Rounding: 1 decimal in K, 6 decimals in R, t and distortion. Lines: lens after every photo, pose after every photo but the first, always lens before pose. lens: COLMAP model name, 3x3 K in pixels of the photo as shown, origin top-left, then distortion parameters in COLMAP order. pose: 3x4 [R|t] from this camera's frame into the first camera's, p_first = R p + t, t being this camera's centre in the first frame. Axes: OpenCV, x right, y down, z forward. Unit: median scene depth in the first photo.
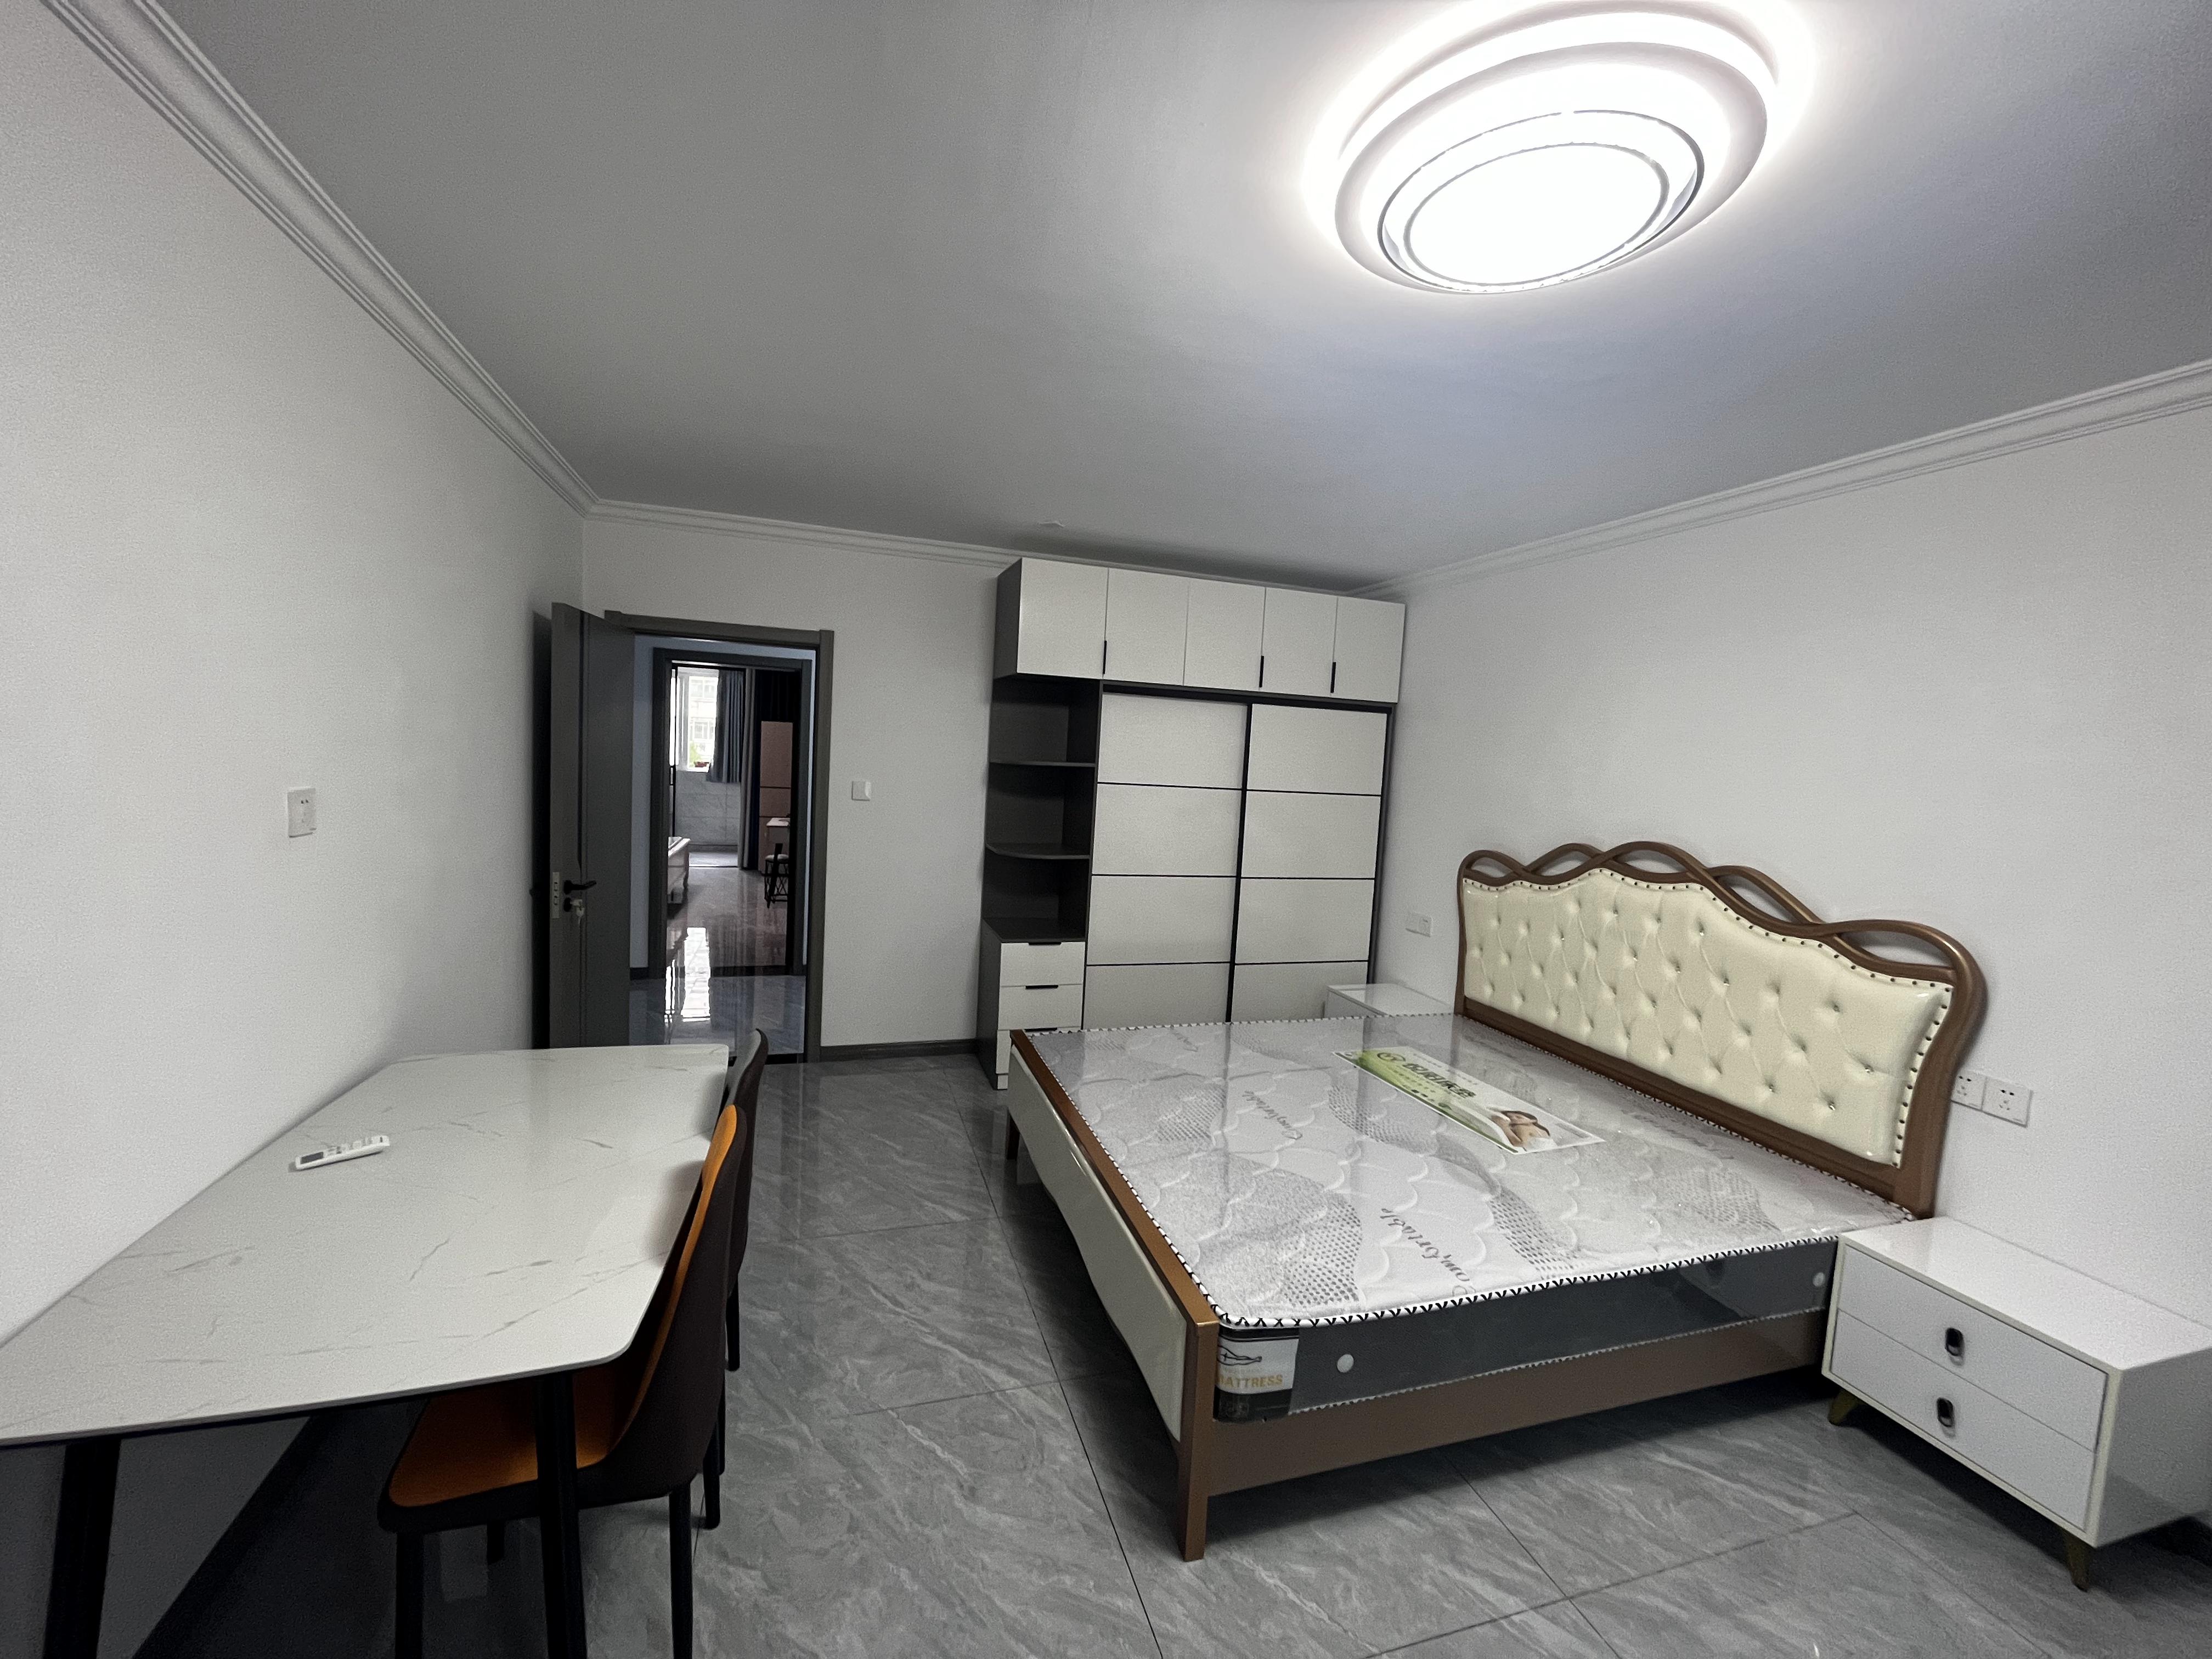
lens RADIAL K [[891.1, 0, 1099.6], [0, 891.1, 821.0], [0, 0, 1]] dist [-0.001609, 0.000604]
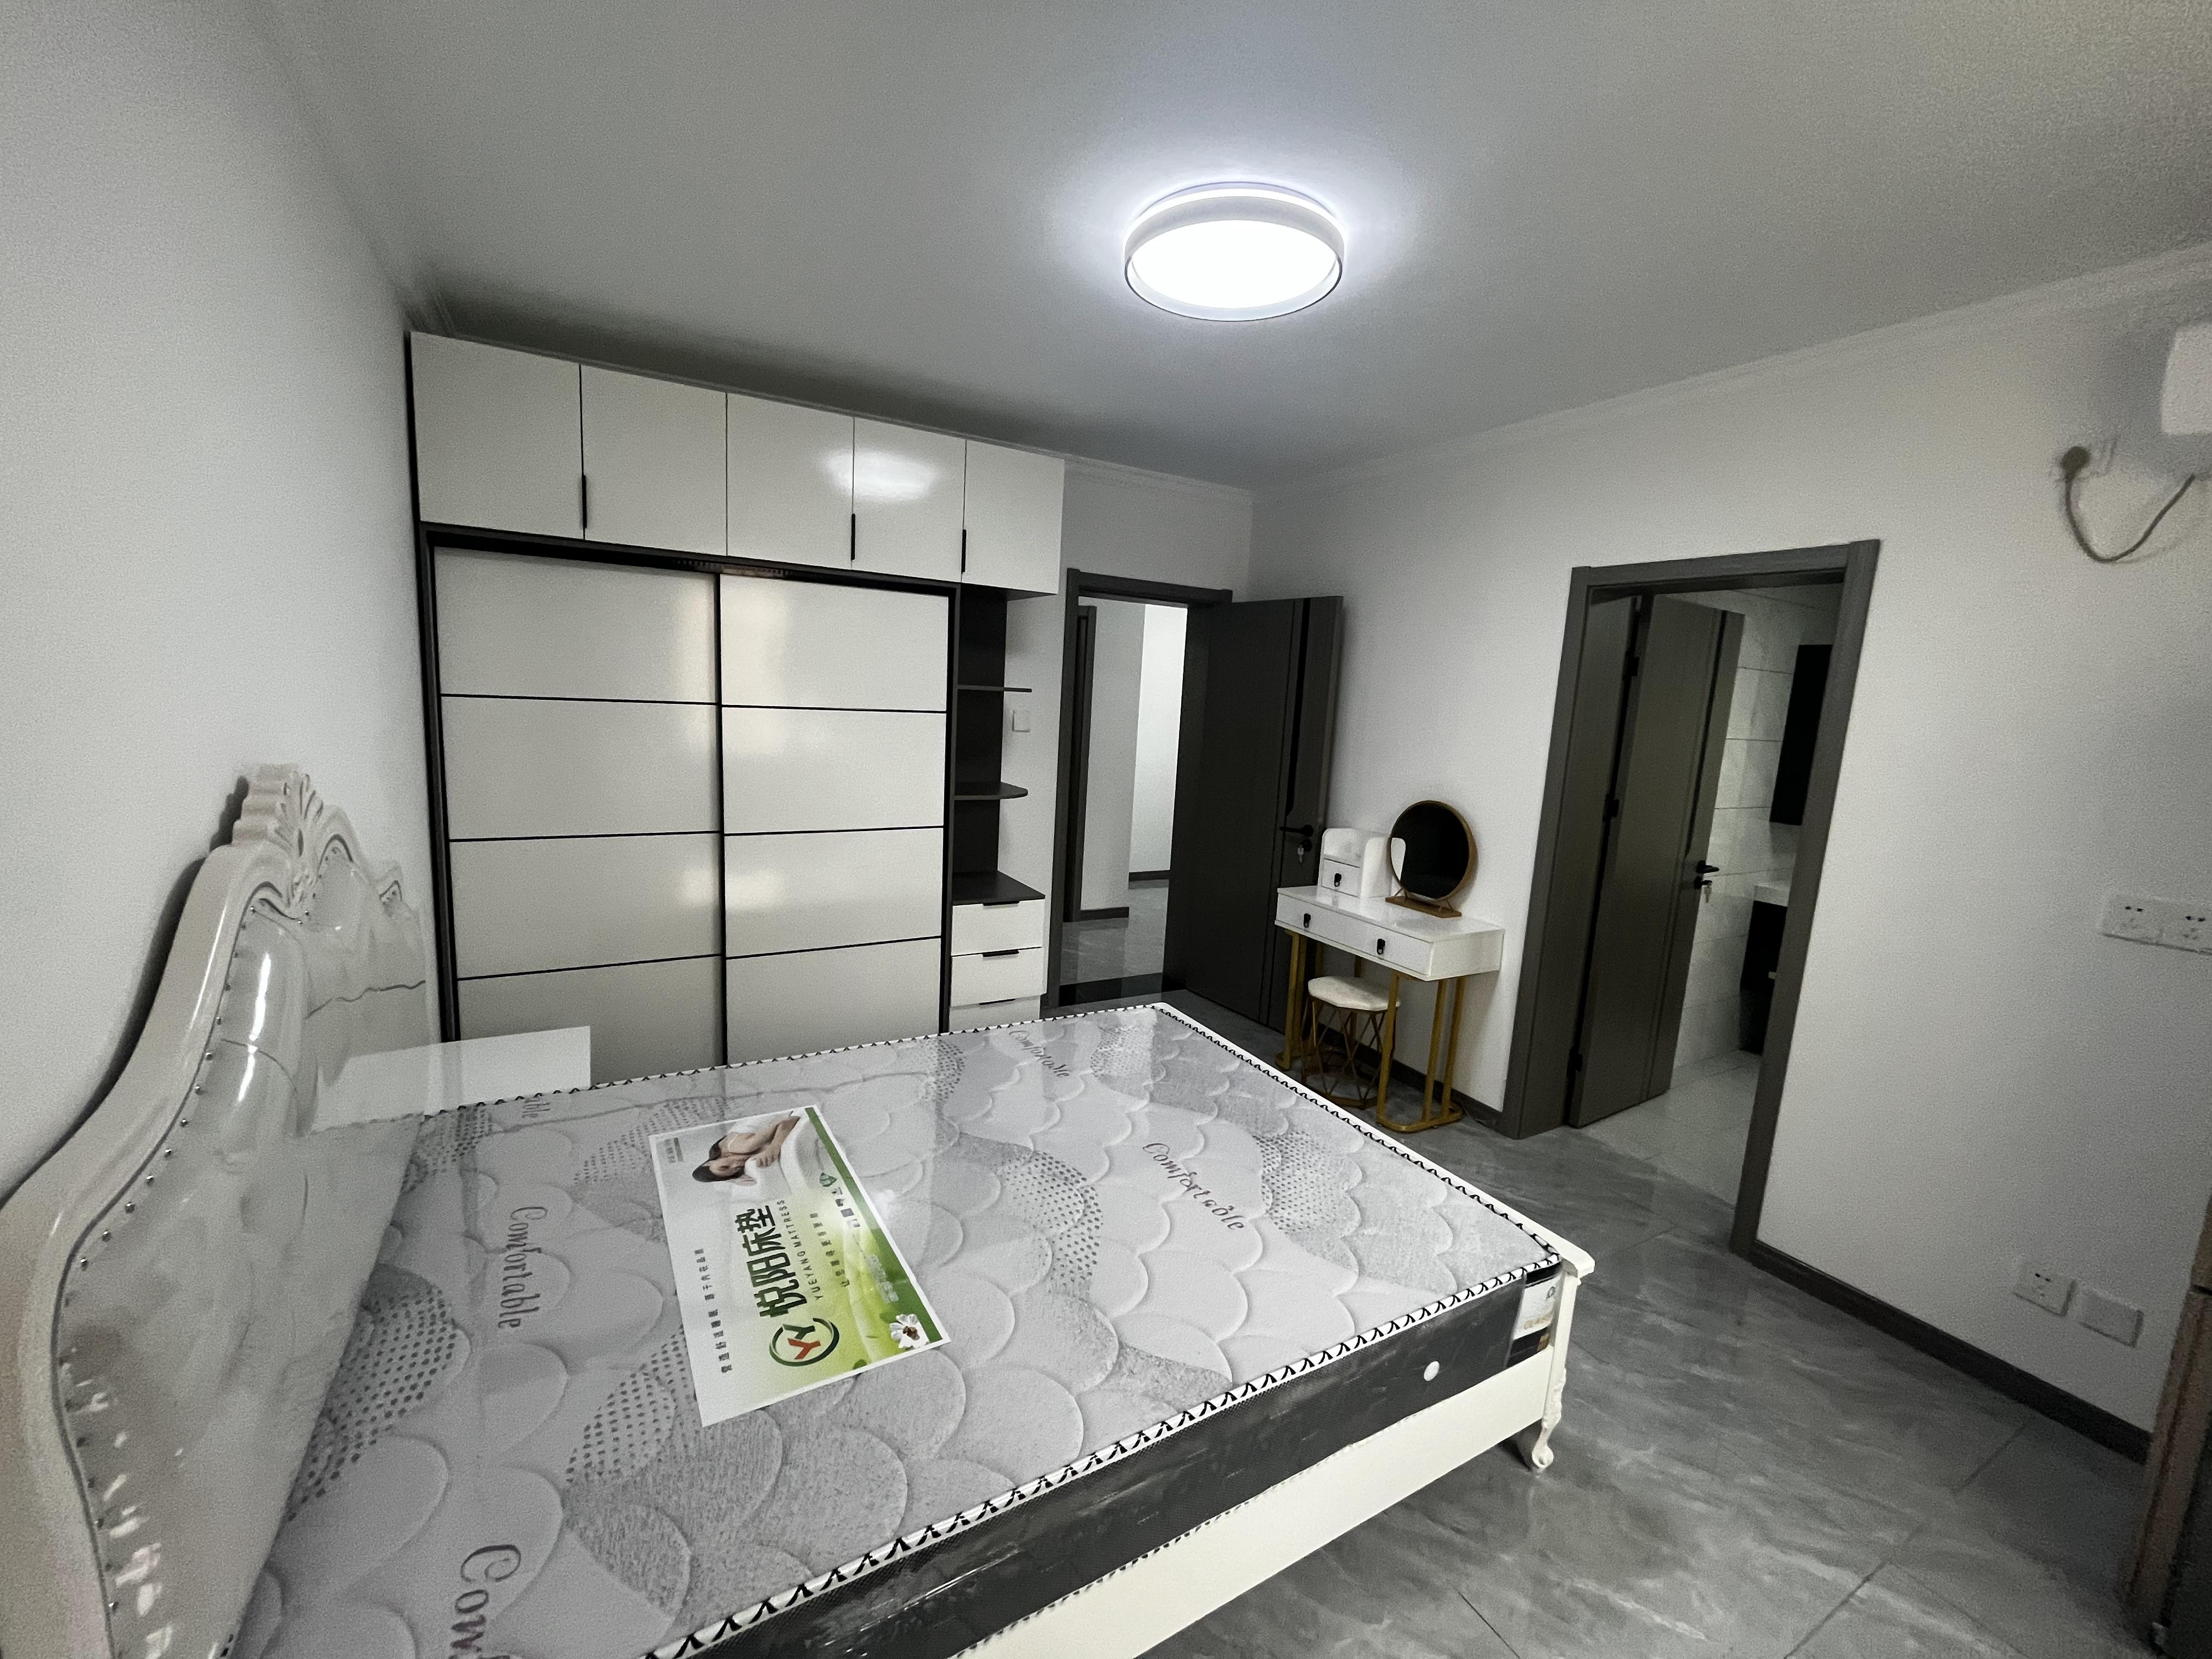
lens RADIAL K [[891.1, 0, 1099.6], [0, 891.1, 821.0], [0, 0, 1]] dist [-0.001609, 0.000604]
pose [[-0.978312, -0.081855, -0.190276, 0.370977], [-0.121709, 0.970467, 0.208283, -0.089610], [0.167607, 0.226924, -0.959382, 1.727523]]
